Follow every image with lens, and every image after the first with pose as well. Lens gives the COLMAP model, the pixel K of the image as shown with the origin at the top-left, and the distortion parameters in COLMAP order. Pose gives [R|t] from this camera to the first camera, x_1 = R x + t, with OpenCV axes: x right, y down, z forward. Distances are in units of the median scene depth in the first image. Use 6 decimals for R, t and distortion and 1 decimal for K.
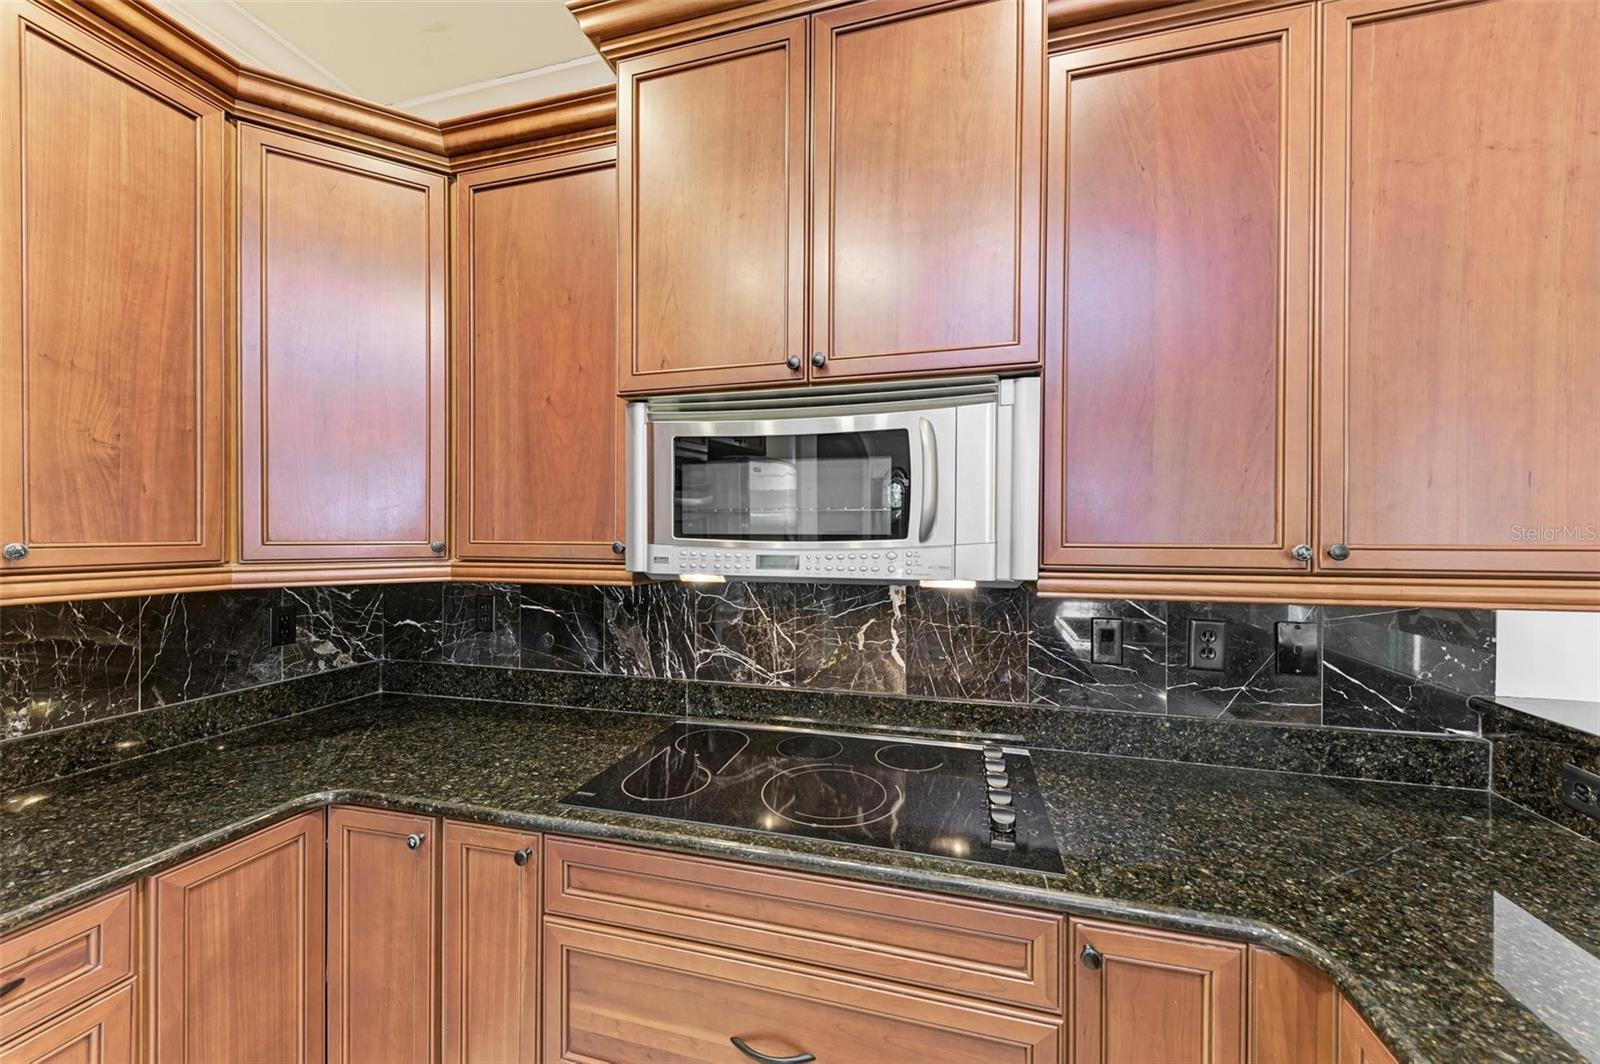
lens RADIAL K [[581.5, 0, 804.8], [0, 581.5, 536.8], [0, 0, 1]] dist [0.021497, -0.008515]
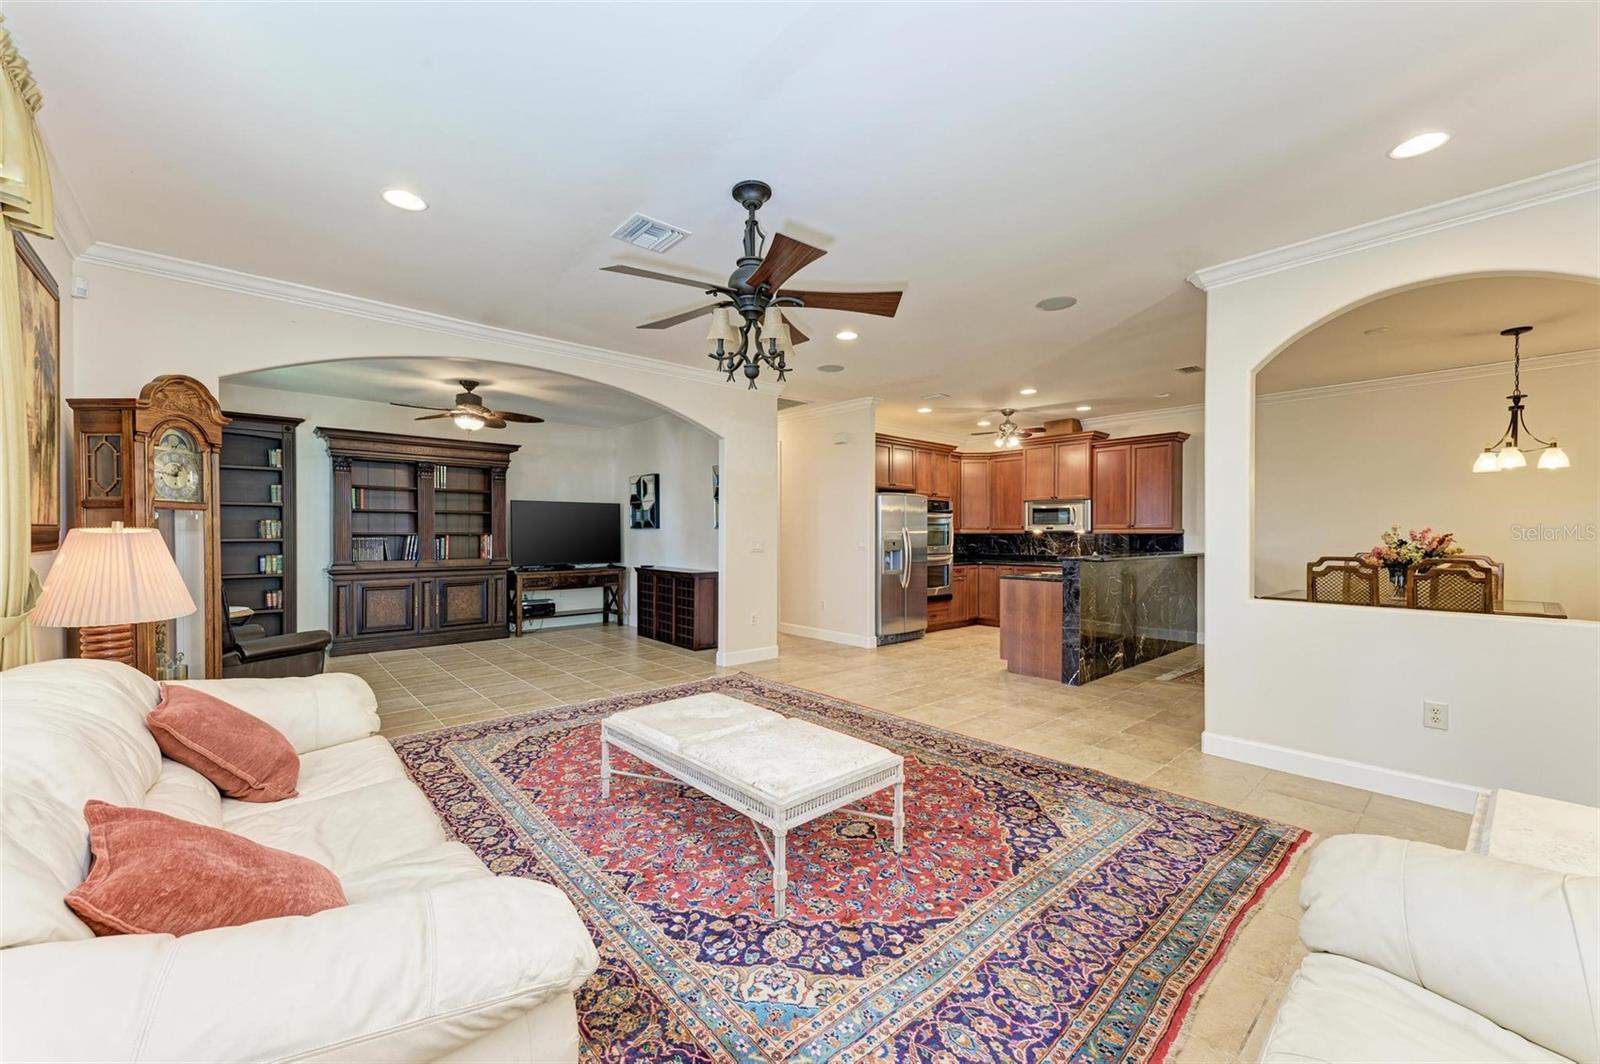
lens RADIAL K [[618.0, 0, 798.2], [0, 618.0, 539.4], [0, 0, 1]] dist [0.020808, -0.007533]
pose [[0.832996, 0.003008, -0.553271, 1.372336], [-0.000248, 0.999987, 0.005063, 0.127940], [0.553279, -0.004081, 0.832986, -5.984590]]
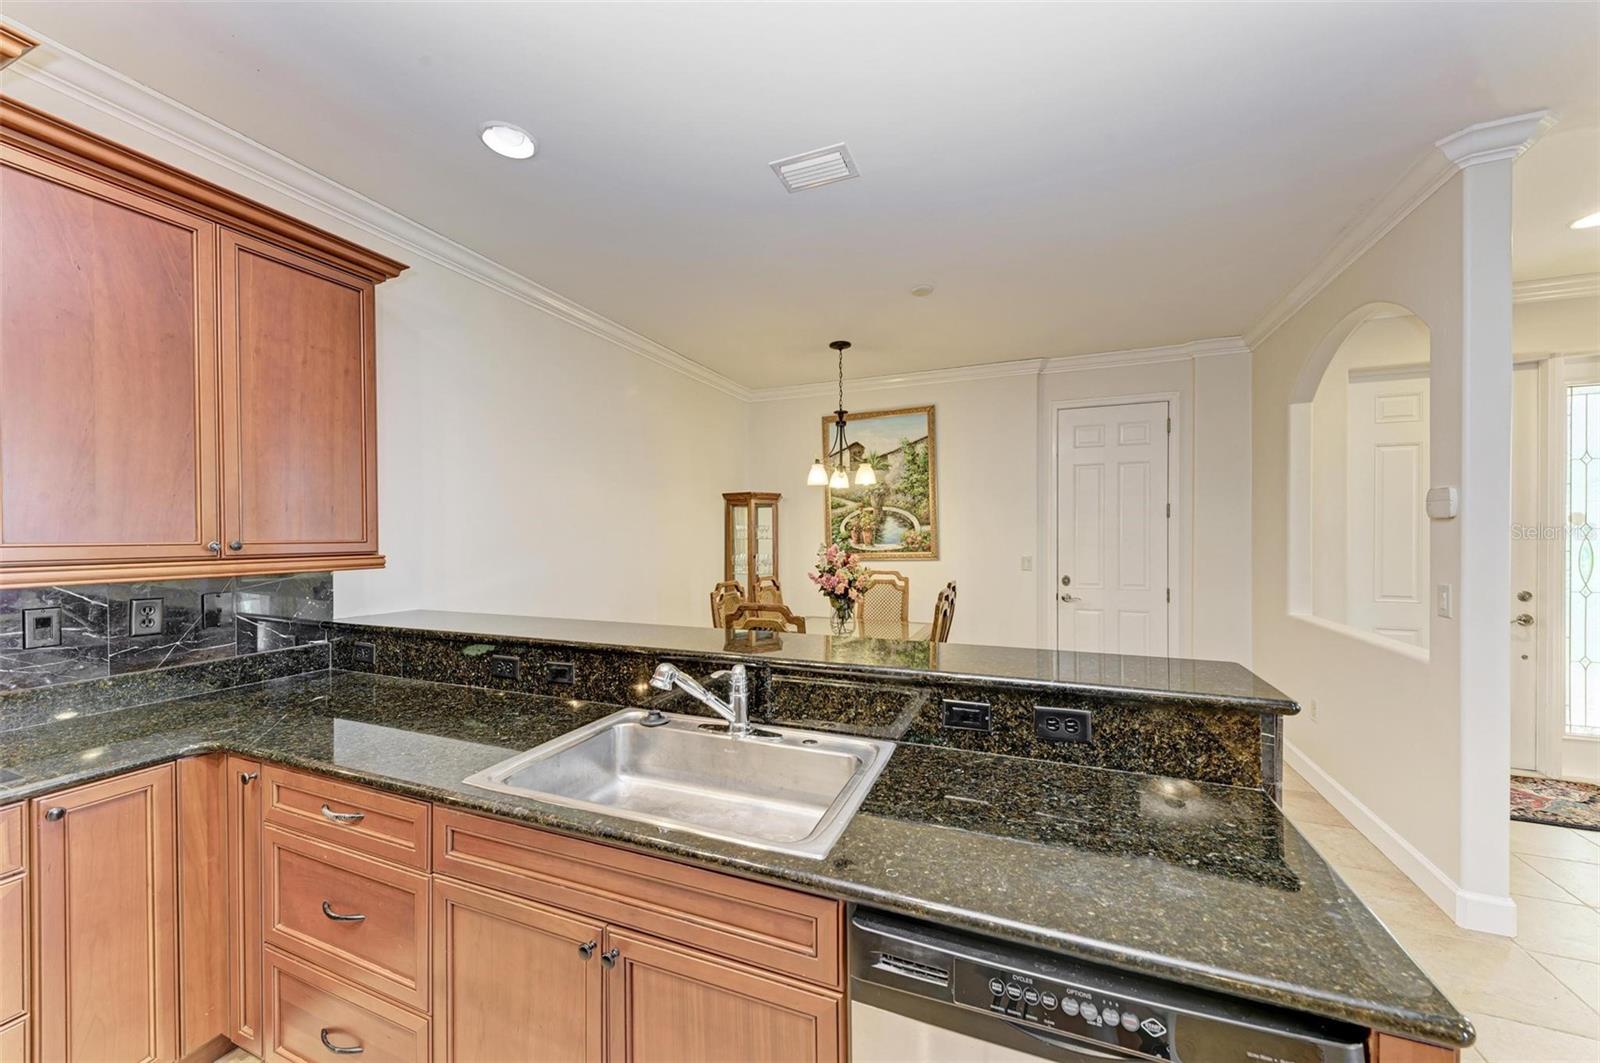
lens RADIAL K [[577.2, 0, 796.9], [0, 577.2, 539.0], [0, 0, 1]] dist [0.008452, -0.002479]
pose [[0.126230, -0.012840, 0.991918, -0.503696], [0.008275, 0.999895, 0.011891, -0.000894], [-0.991967, 0.006707, 0.126323, -0.733226]]
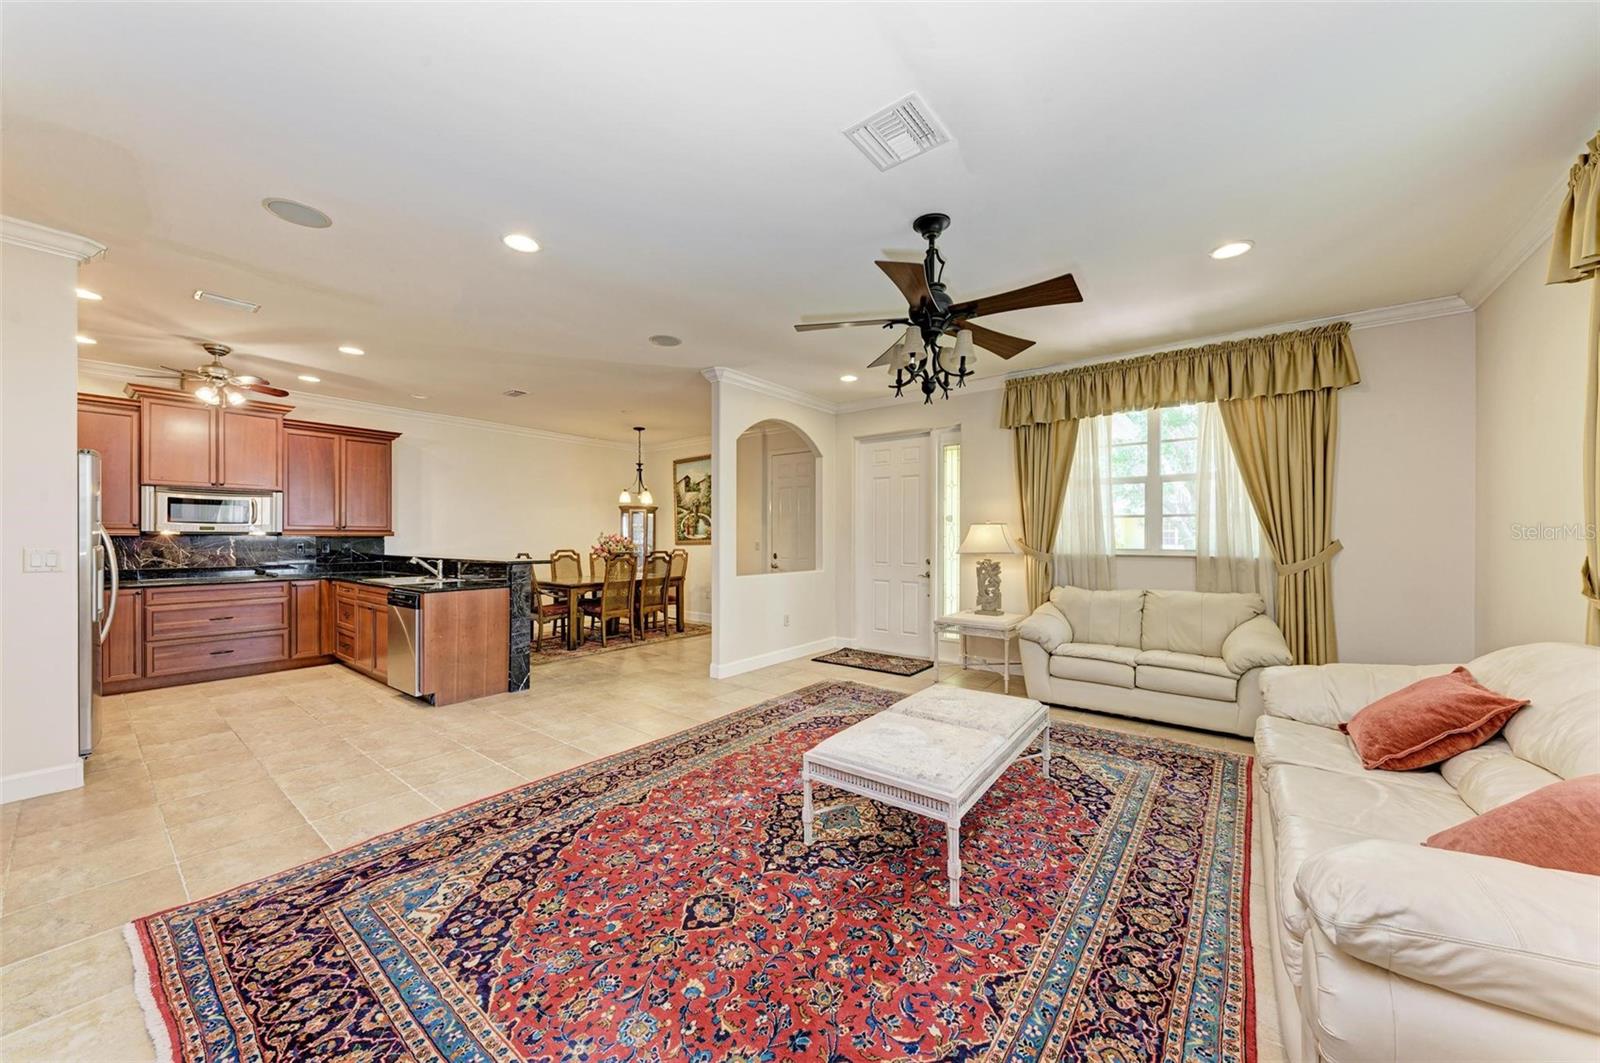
lens RADIAL K [[563.0, 0, 797.8], [0, 563.0, 536.7], [0, 0, 1]] dist [0.022012, -0.007804]
pose [[0.394744, -0.000895, 0.918790, -2.181721], [0.002211, 0.999998, 0.000024, 0.114650], [-0.918788, 0.002021, 0.394746, -4.631588]]
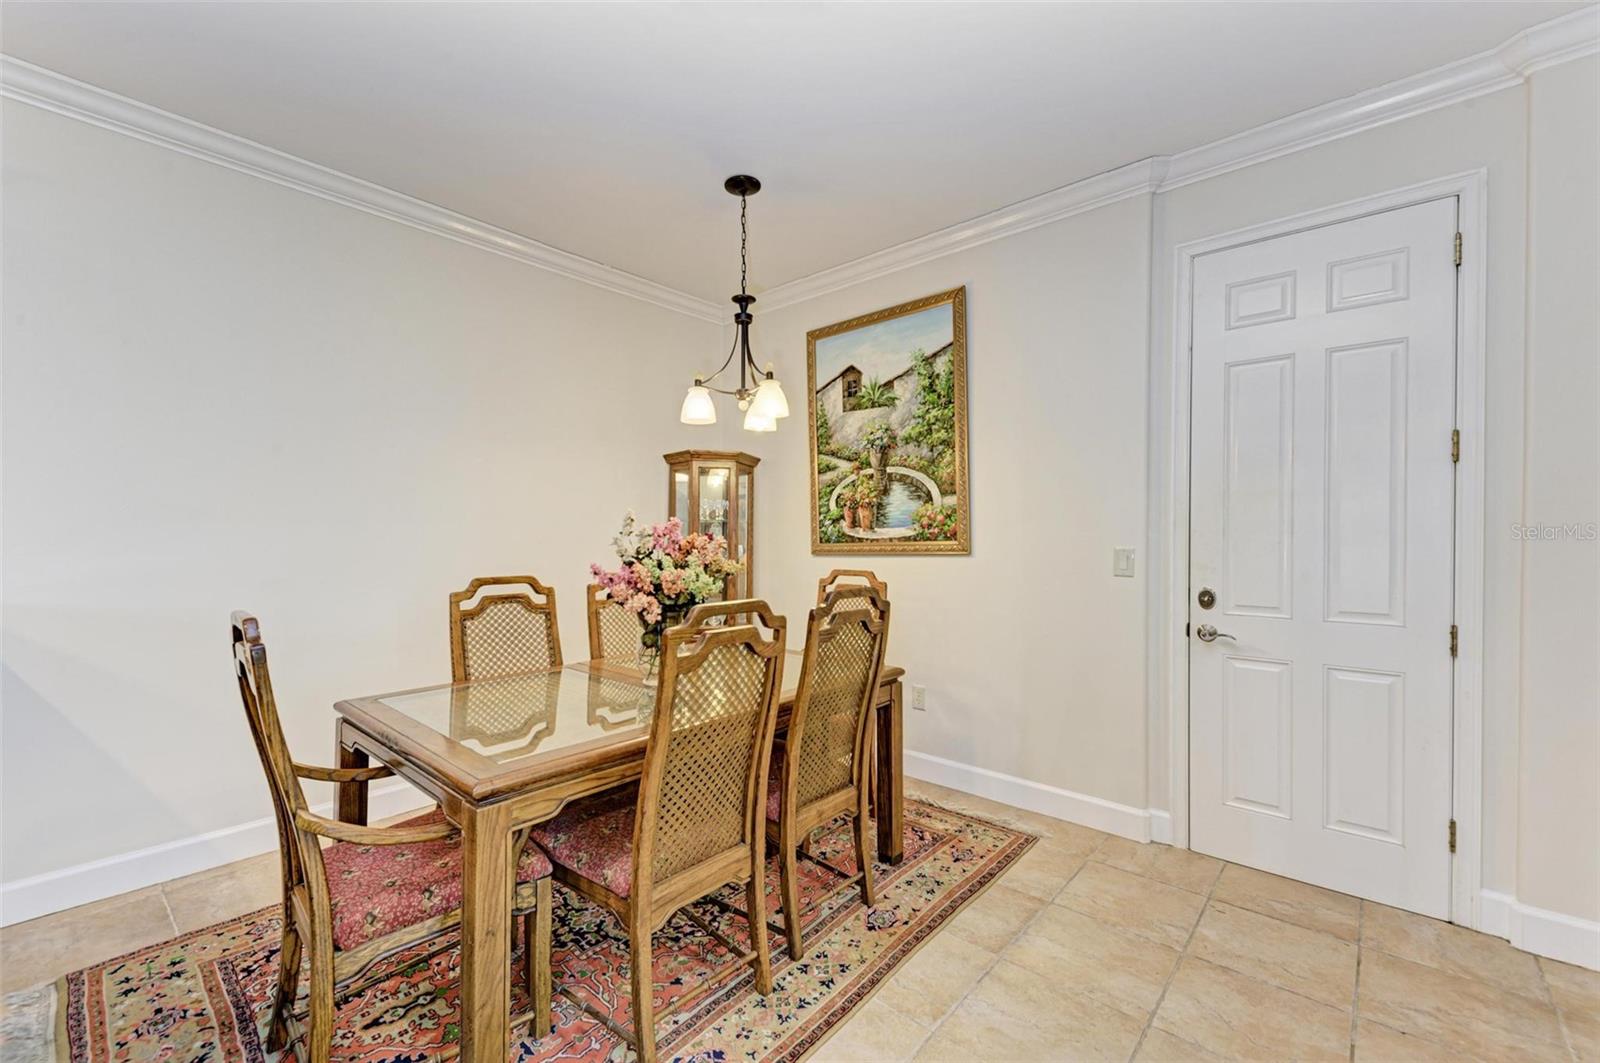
lens RADIAL K [[659.4, 0, 799.0], [0, 659.4, 537.5], [0, 0, 1]] dist [0.009216, -0.000142]
pose [[0.446450, -0.002974, 0.894804, 0.908402], [0.001053, 0.999996, 0.002798, 0.120533], [-0.894808, -0.000307, 0.446451, -1.751204]]
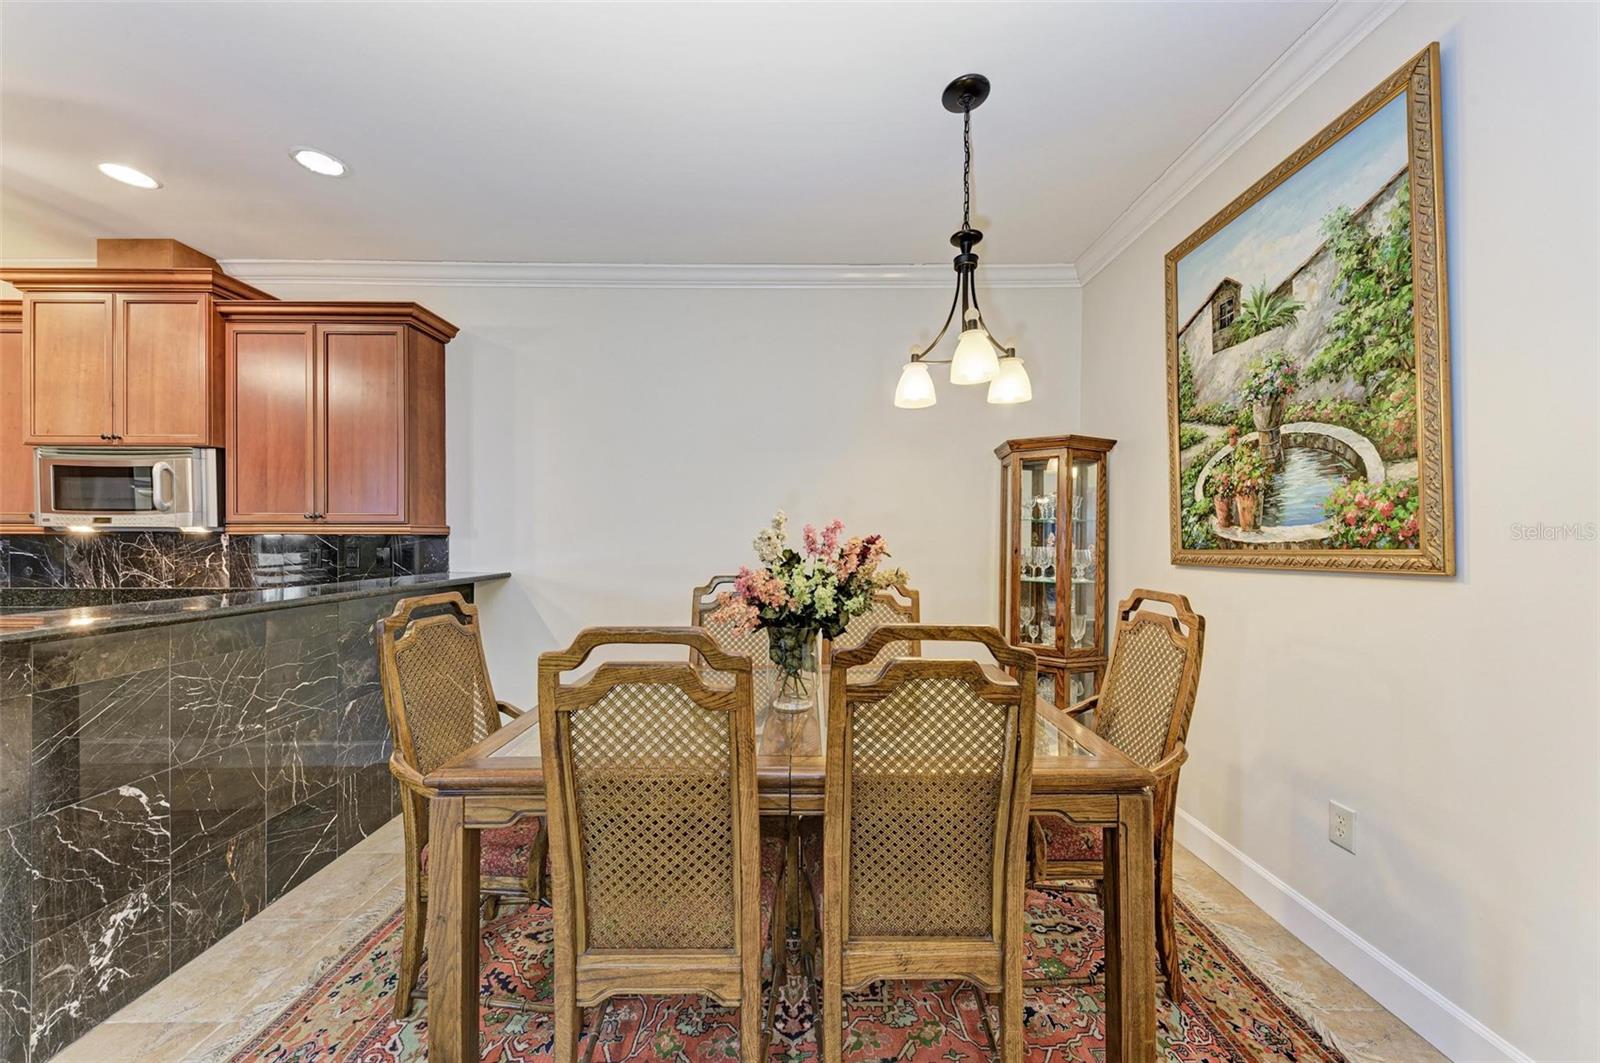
lens RADIAL K [[566.4, 0, 801.5], [0, 566.4, 537.6], [0, 0, 1]] dist [0.014813, -0.004360]
pose [[0.964142, -0.000997, 0.265384, 2.014231], [0.001503, 0.999997, -0.001703, 0.119134], [-0.265382, 0.002041, 0.964141, -1.931098]]
